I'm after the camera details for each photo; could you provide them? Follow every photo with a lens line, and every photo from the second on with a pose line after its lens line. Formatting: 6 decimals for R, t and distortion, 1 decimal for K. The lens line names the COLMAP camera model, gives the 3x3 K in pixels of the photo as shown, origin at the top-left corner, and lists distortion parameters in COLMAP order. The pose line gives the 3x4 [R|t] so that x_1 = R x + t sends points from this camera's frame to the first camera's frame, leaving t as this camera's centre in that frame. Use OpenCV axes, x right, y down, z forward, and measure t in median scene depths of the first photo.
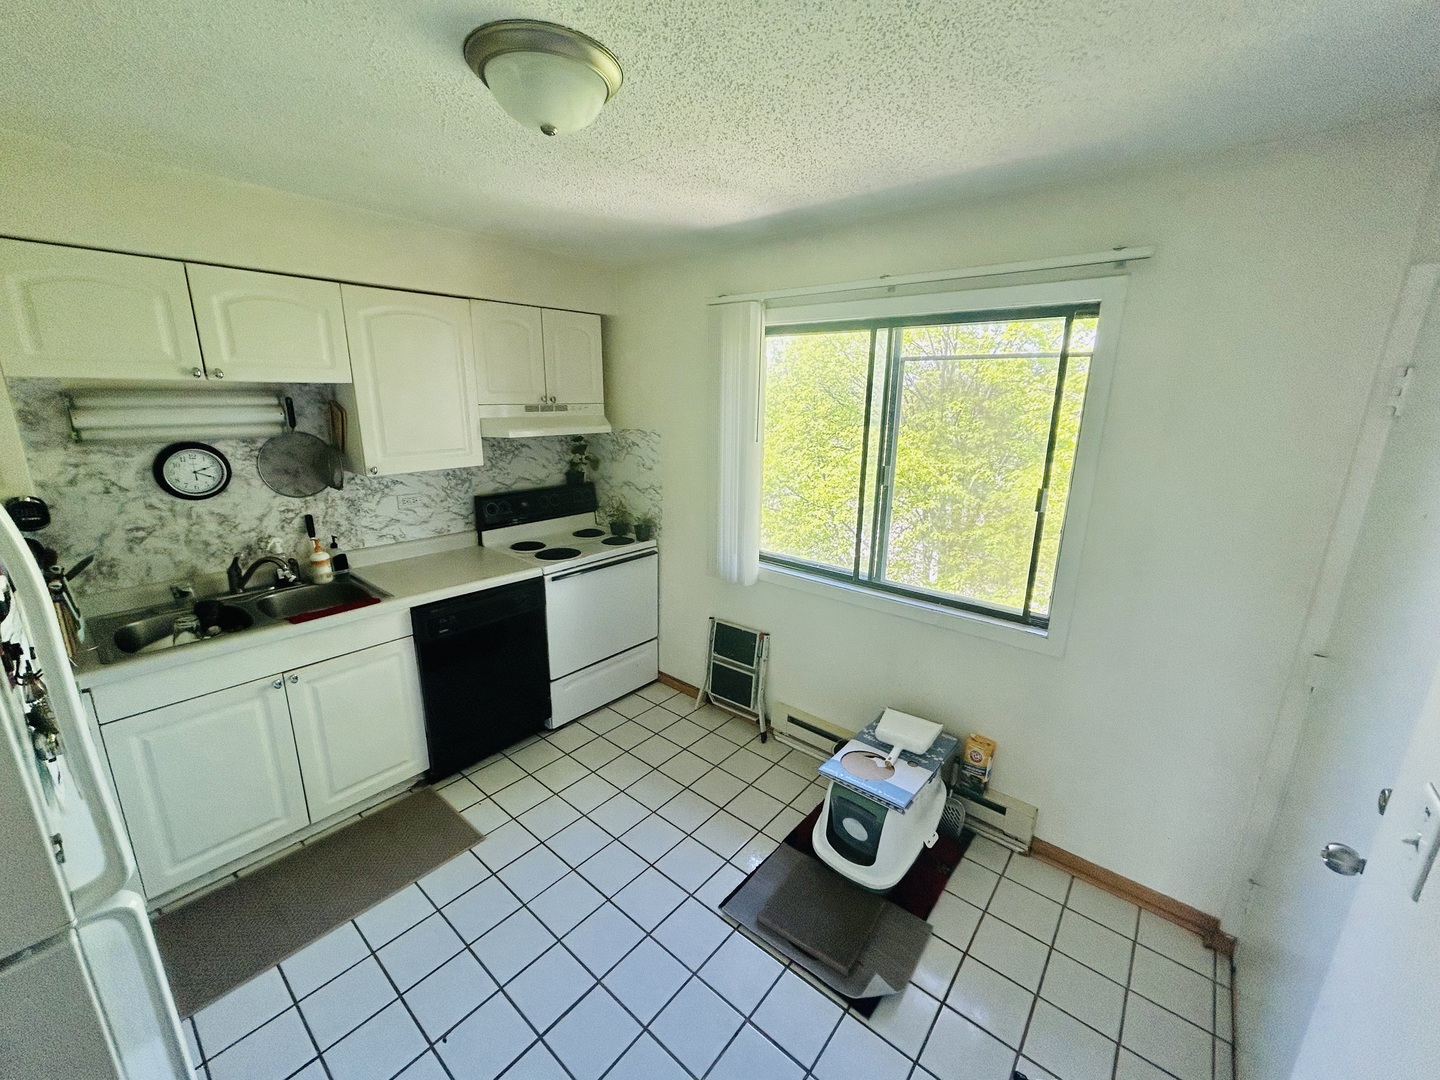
lens RADIAL K [[578.3, 0, 720.0], [0, 578.3, 540.0], [0, 0, 1]] dist [0.000881, -0.000144]
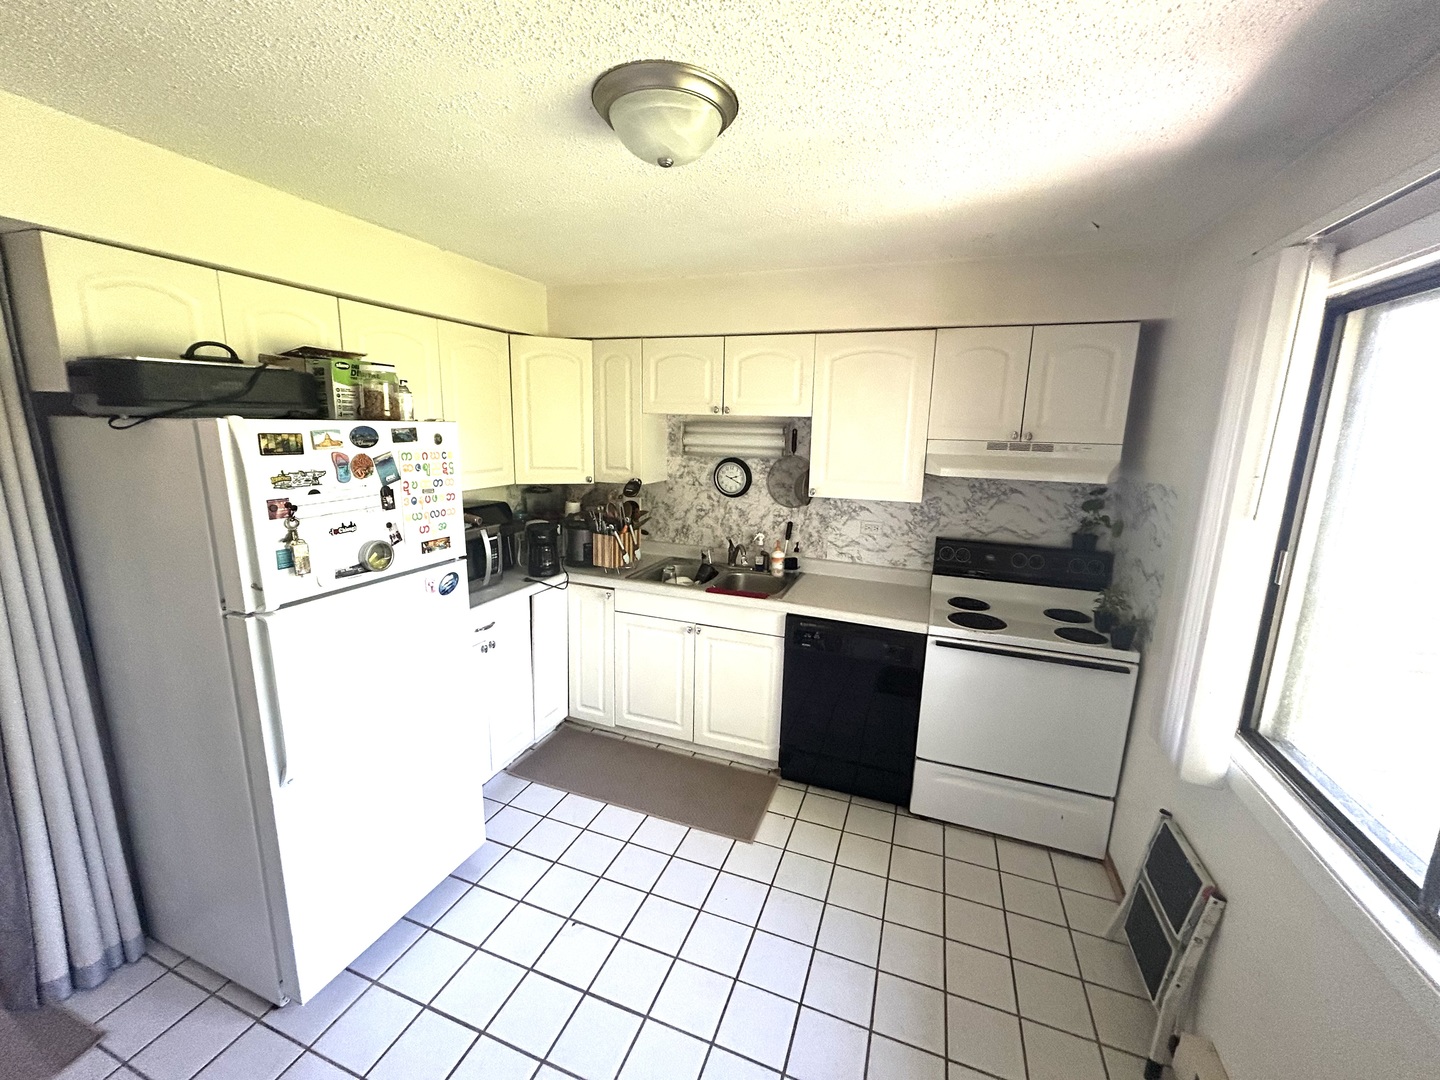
lens RADIAL K [[578.3, 0, 720.0], [0, 578.3, 540.0], [0, 0, 1]] dist [0.000881, -0.000144]
pose [[0.337098, 0.179459, -0.924207, 0.406289], [-0.253334, 0.962748, 0.094541, -0.086995], [0.906745, 0.202263, 0.370004, 0.415494]]
